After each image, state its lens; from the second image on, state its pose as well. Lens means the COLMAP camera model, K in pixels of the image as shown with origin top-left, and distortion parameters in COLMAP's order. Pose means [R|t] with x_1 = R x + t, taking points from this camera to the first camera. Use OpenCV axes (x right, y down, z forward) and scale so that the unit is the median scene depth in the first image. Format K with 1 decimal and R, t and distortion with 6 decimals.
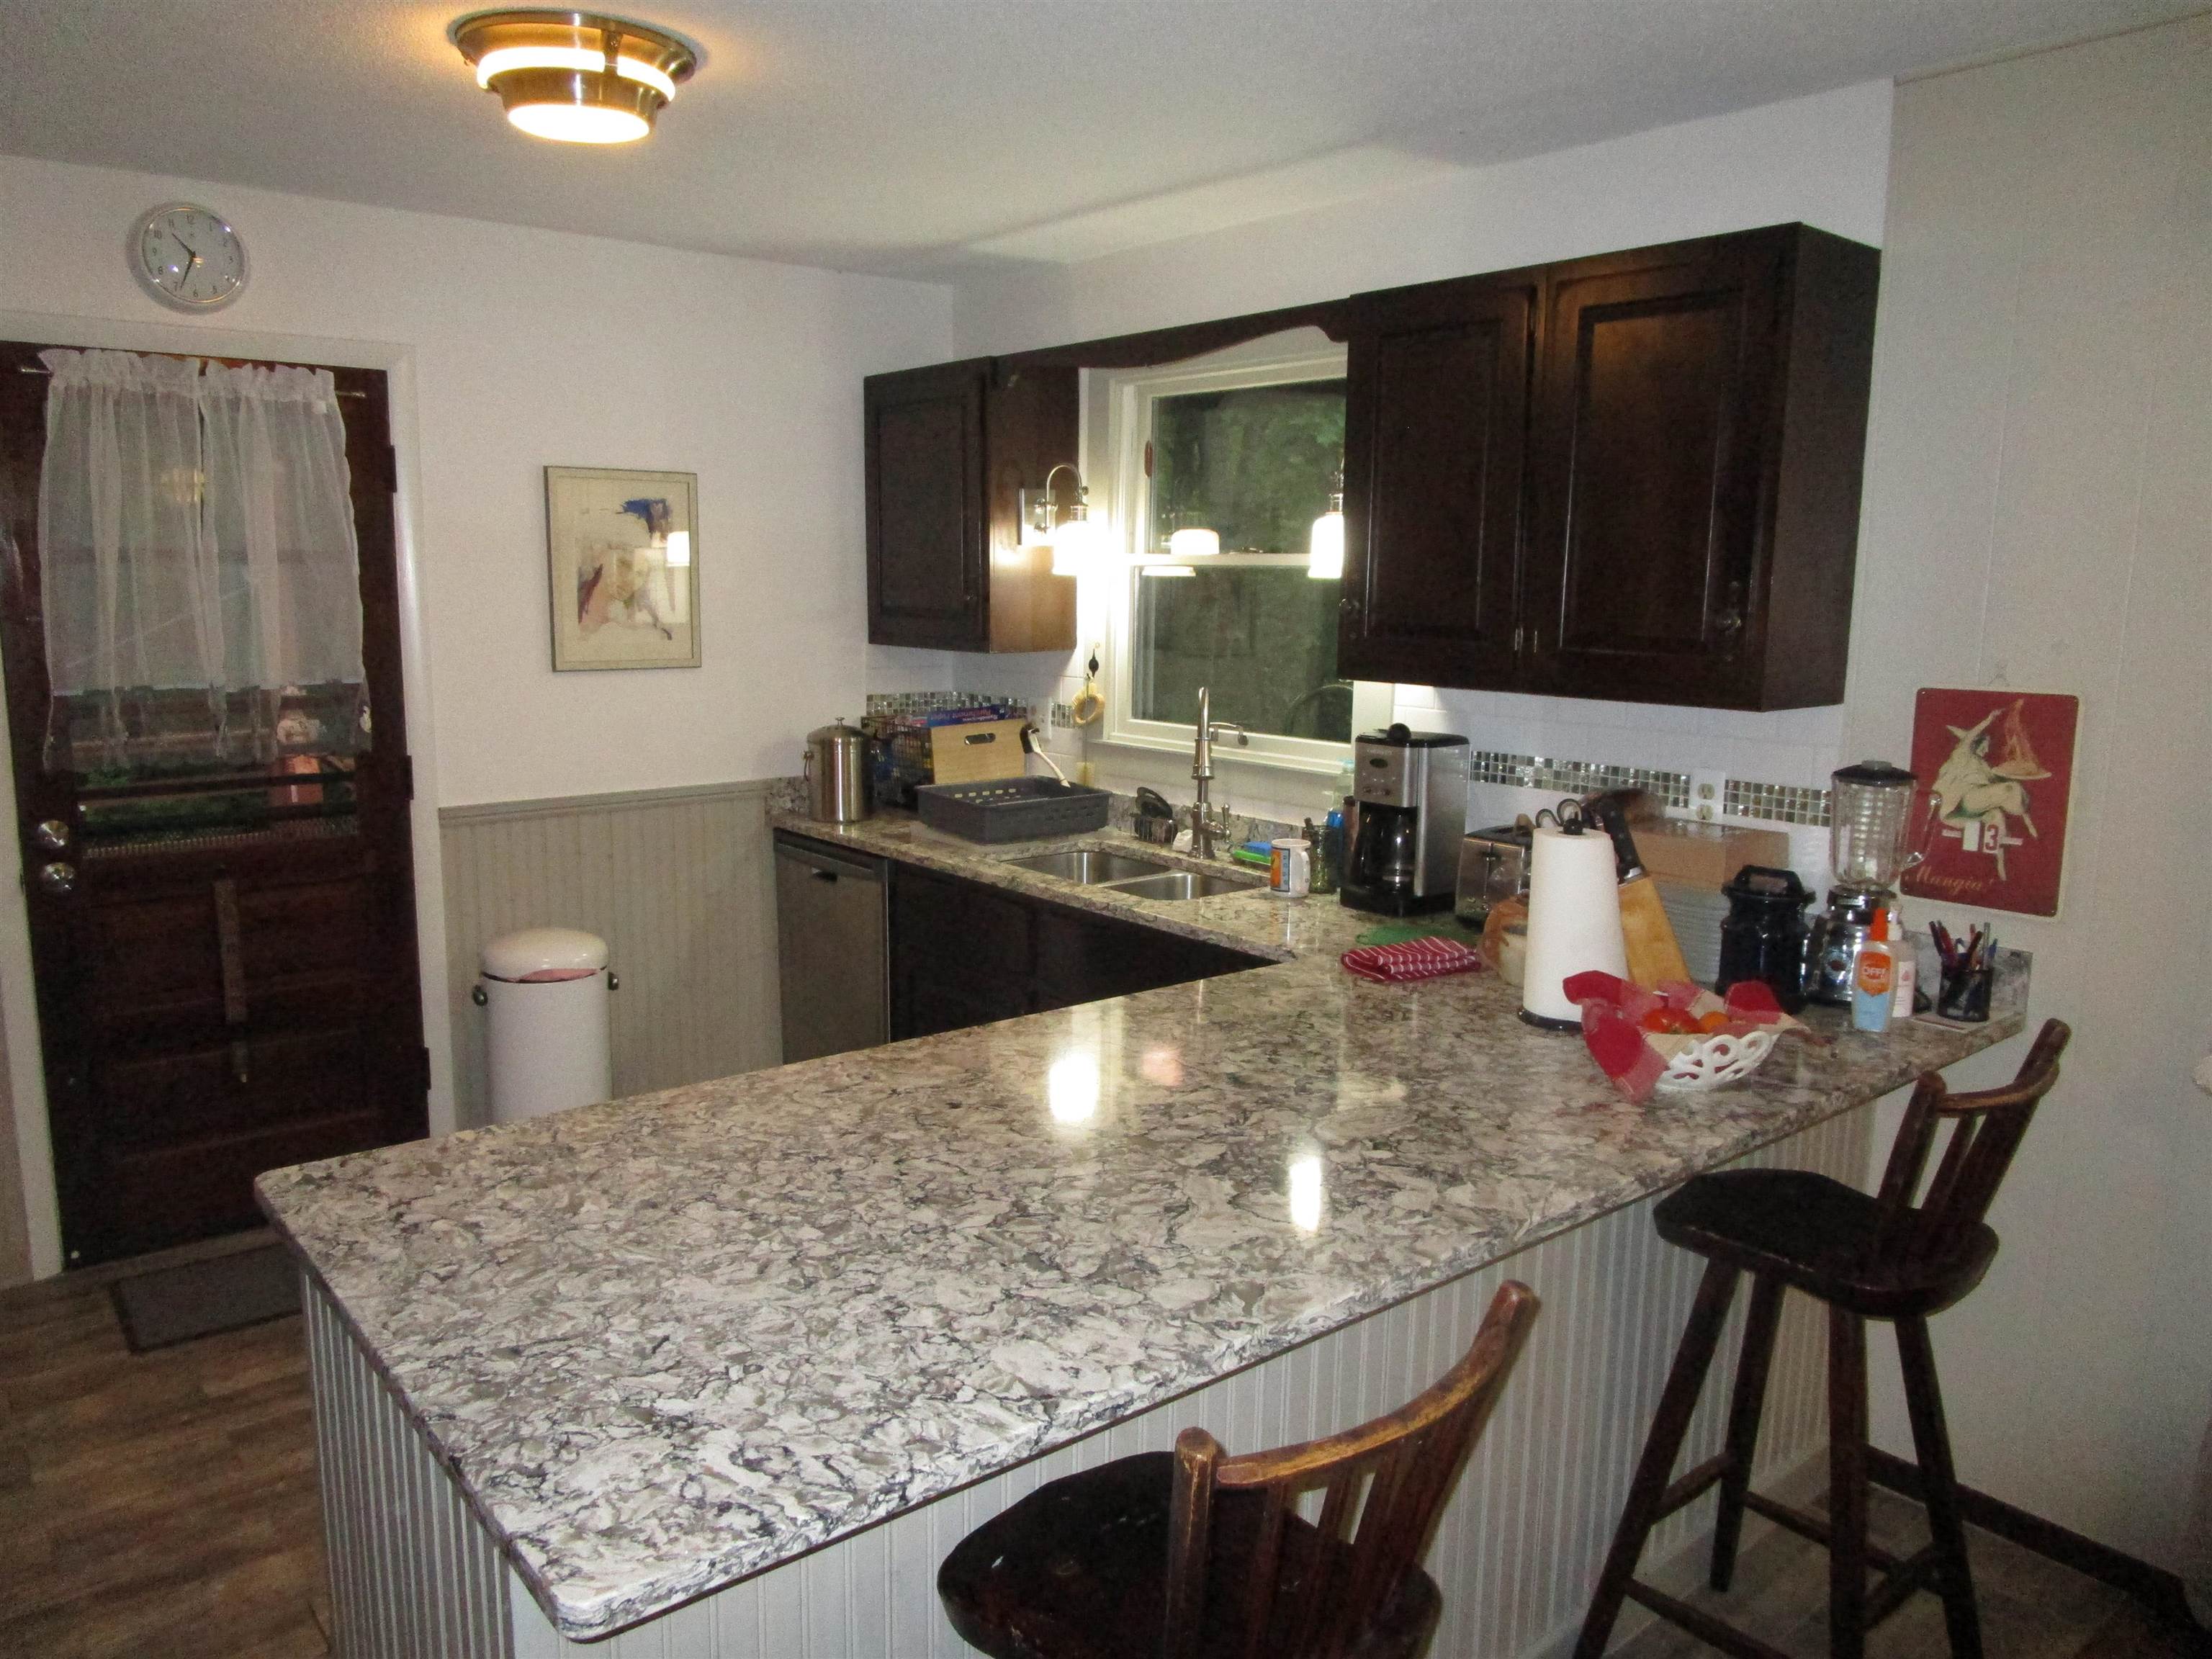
lens RADIAL K [[1576.8, 0, 1100.0], [0, 1576.8, 826.8], [0, 0, 1]] dist [-0.026595, 0.005932]
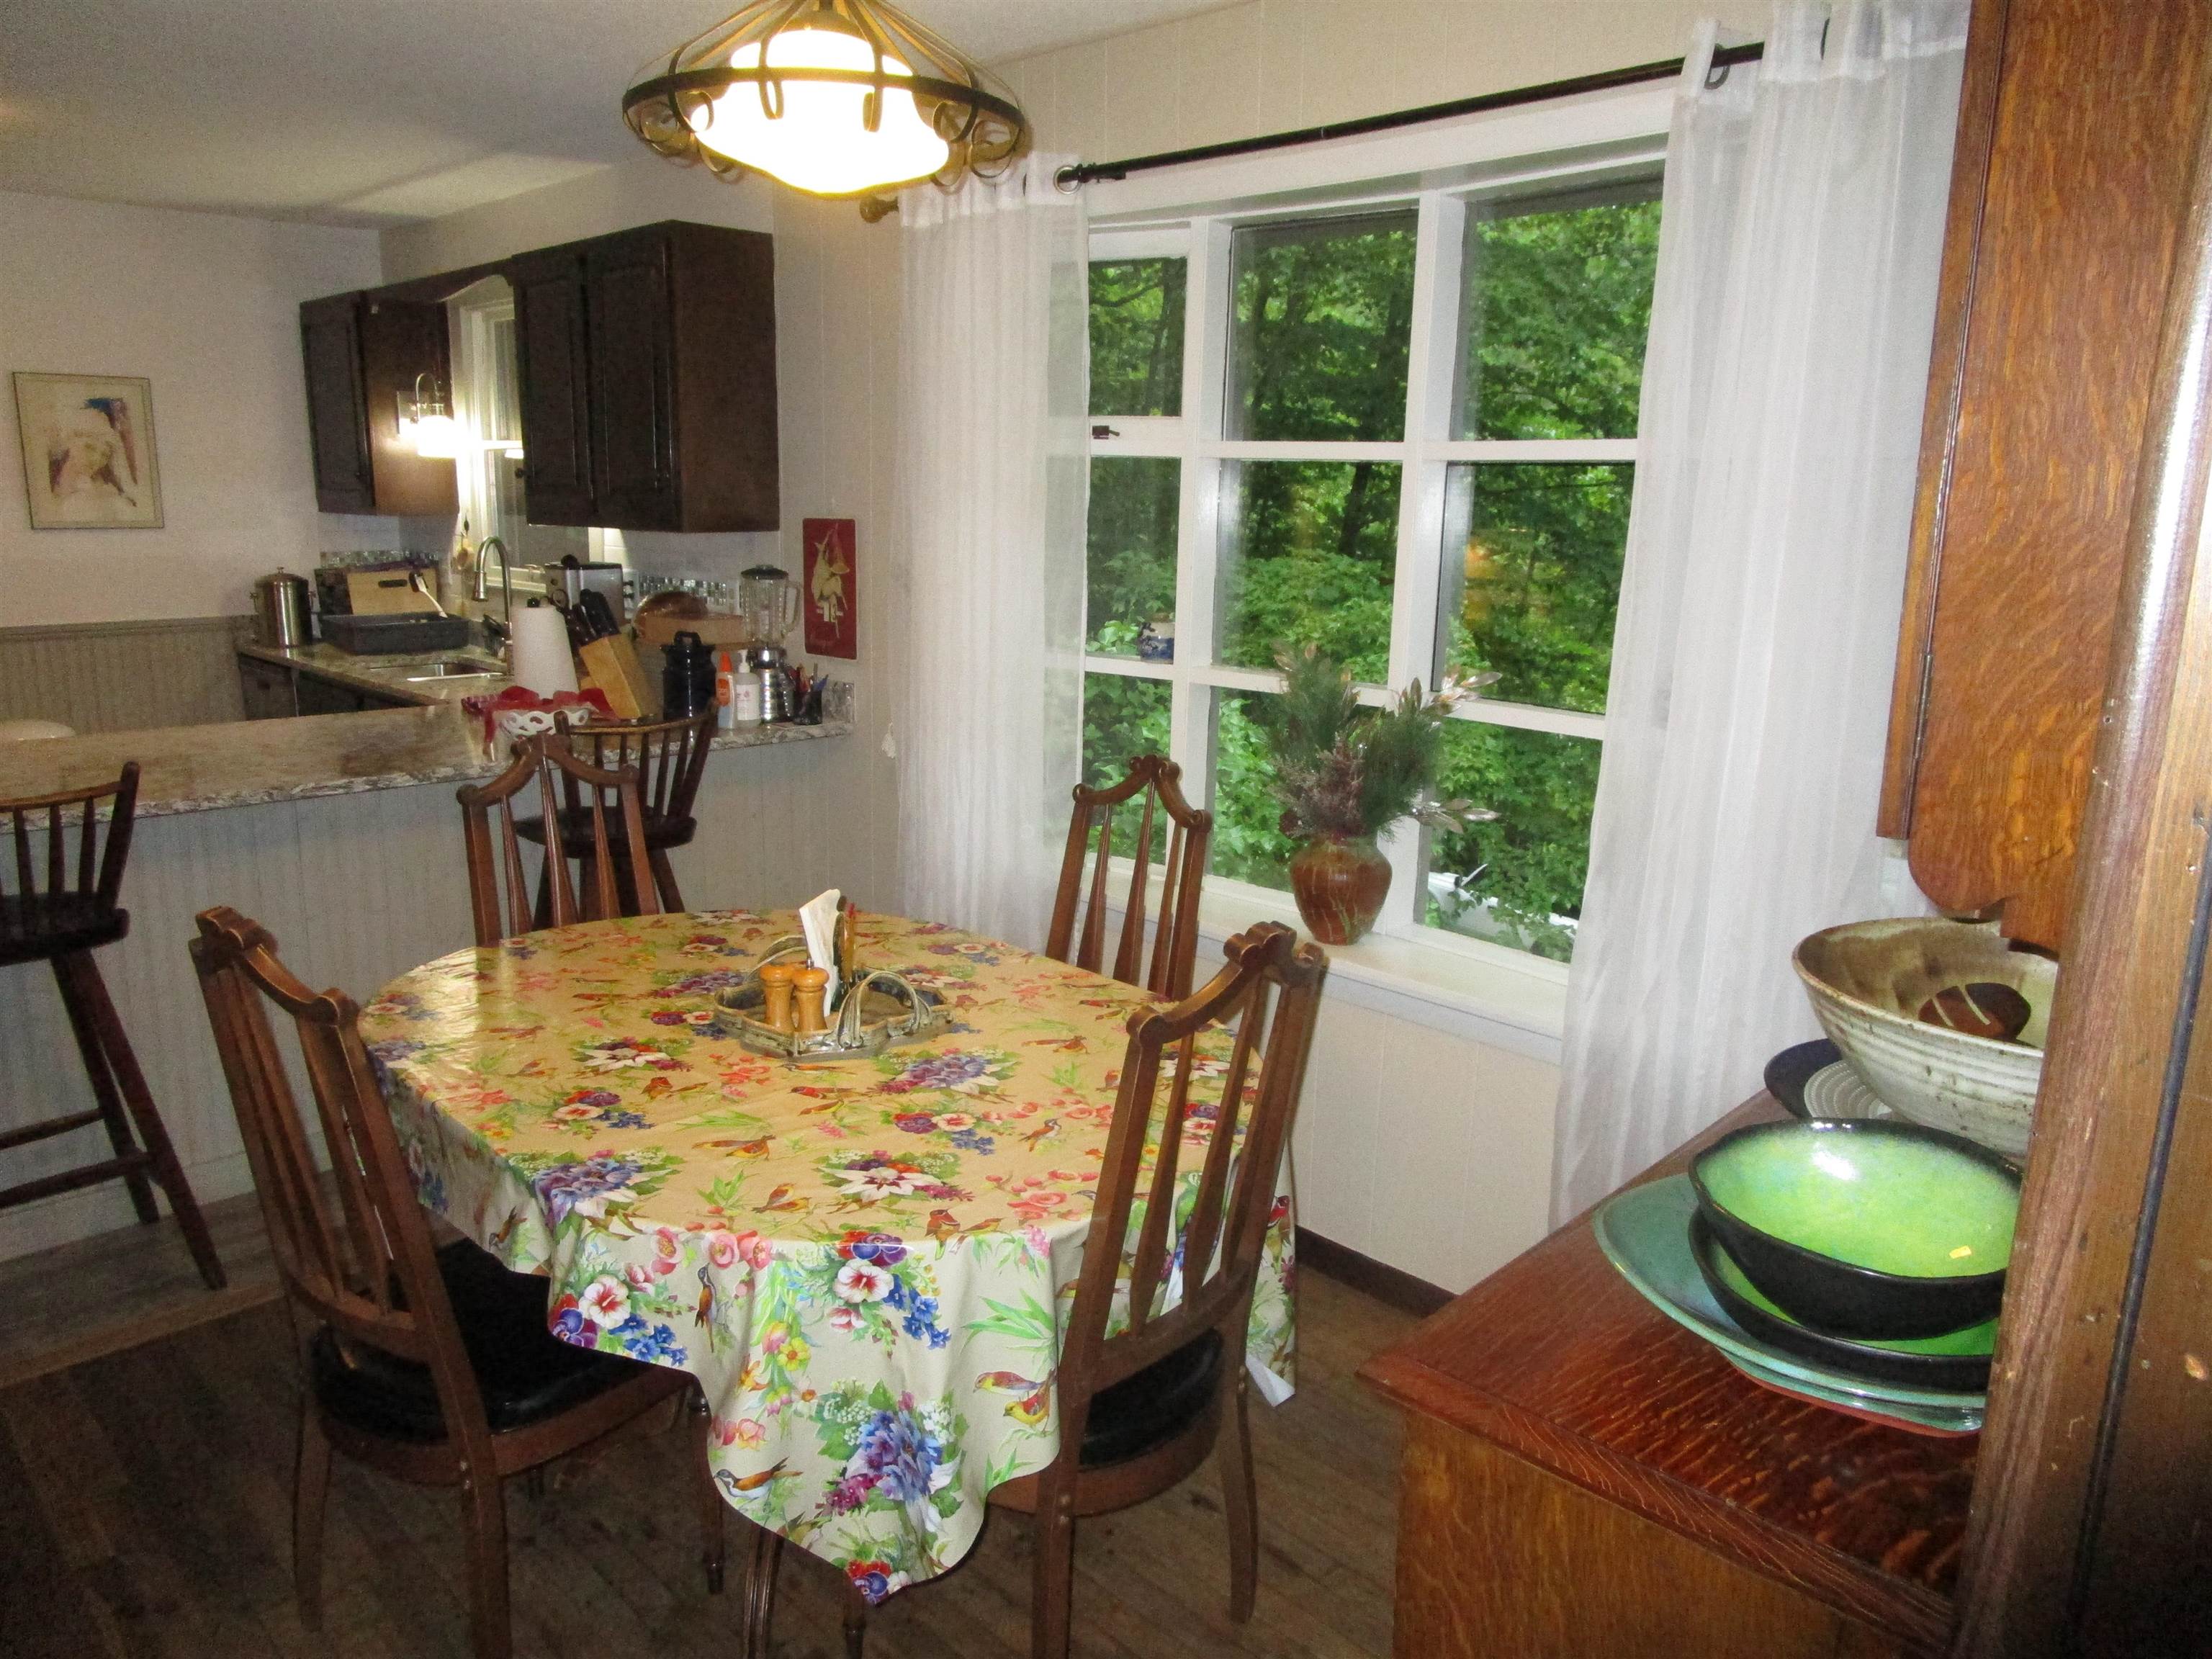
lens RADIAL K [[1576.8, 0, 1103.6], [0, 1576.8, 835.9], [0, 0, 1]] dist [-0.026595, 0.005932]
pose [[0.997390, -0.013054, 0.071008, 0.825463], [0.008667, 0.998054, 0.061750, 0.155274], [-0.071676, -0.060973, 0.995563, -0.704205]]
